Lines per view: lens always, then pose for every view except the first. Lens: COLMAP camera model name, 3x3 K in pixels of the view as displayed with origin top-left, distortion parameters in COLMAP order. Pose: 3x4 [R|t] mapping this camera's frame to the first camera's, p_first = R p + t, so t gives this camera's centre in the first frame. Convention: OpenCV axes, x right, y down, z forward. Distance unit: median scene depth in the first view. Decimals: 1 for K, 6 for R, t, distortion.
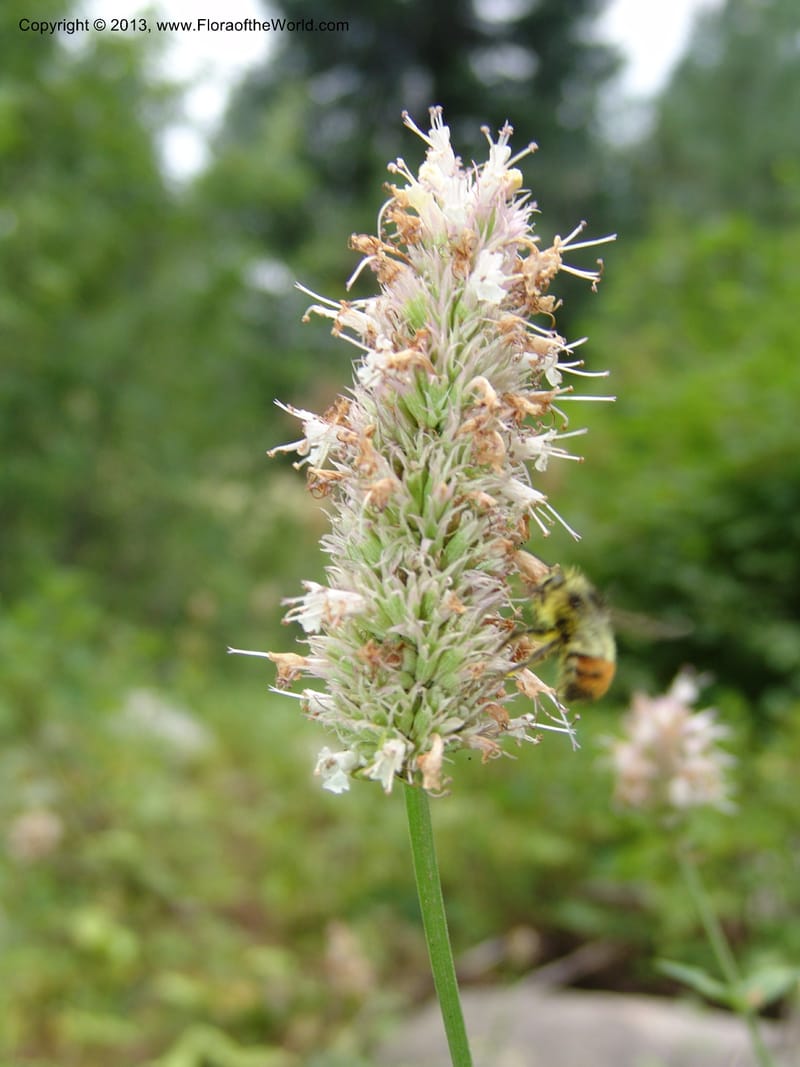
lens RADIAL K [[1427.2, 0, 400.0], [0, 1427.2, 533.5], [0, 0, 1]] dist [-0.152534, 0.329041]
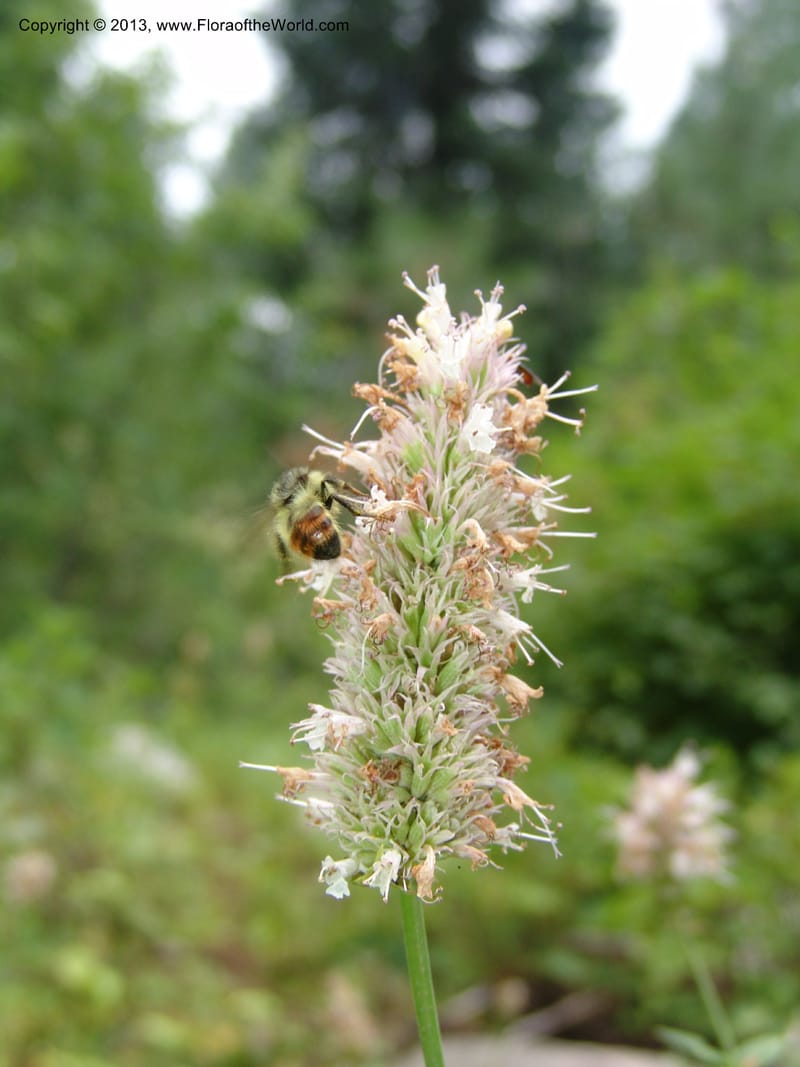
lens RADIAL K [[1427.2, 0, 400.0], [0, 1427.2, 533.5], [0, 0, 1]] dist [-0.152534, 0.329041]
pose [[0.999969, 0.007002, 0.003736, -0.002958], [-0.006898, 0.999605, -0.027252, -0.067409], [-0.003925, 0.027226, 0.999622, -0.094664]]
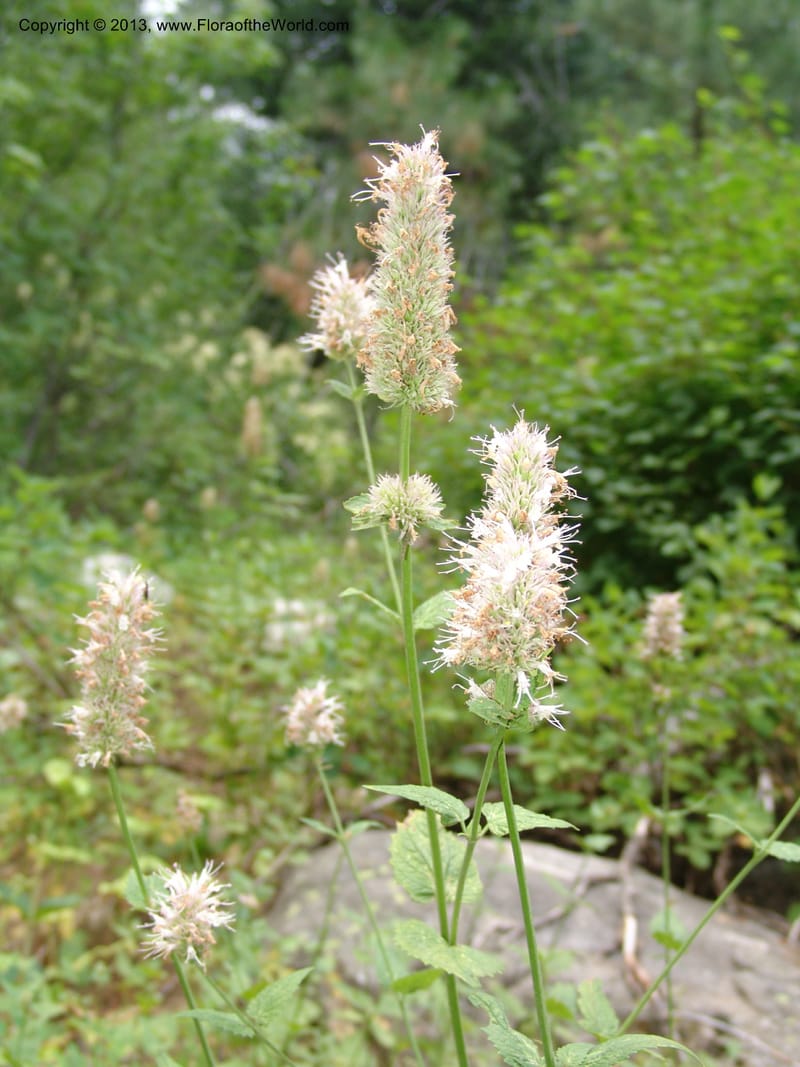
lens RADIAL K [[1359.3, 0, 400.0], [0, 1359.3, 533.5], [0, 0, 1]] dist [-0.007509, 0.004530]
pose [[0.999685, 0.008719, 0.023545, 0.641871], [-0.011096, 0.994641, 0.102794, -0.726088], [-0.022523, -0.103023, 0.994424, -2.242299]]
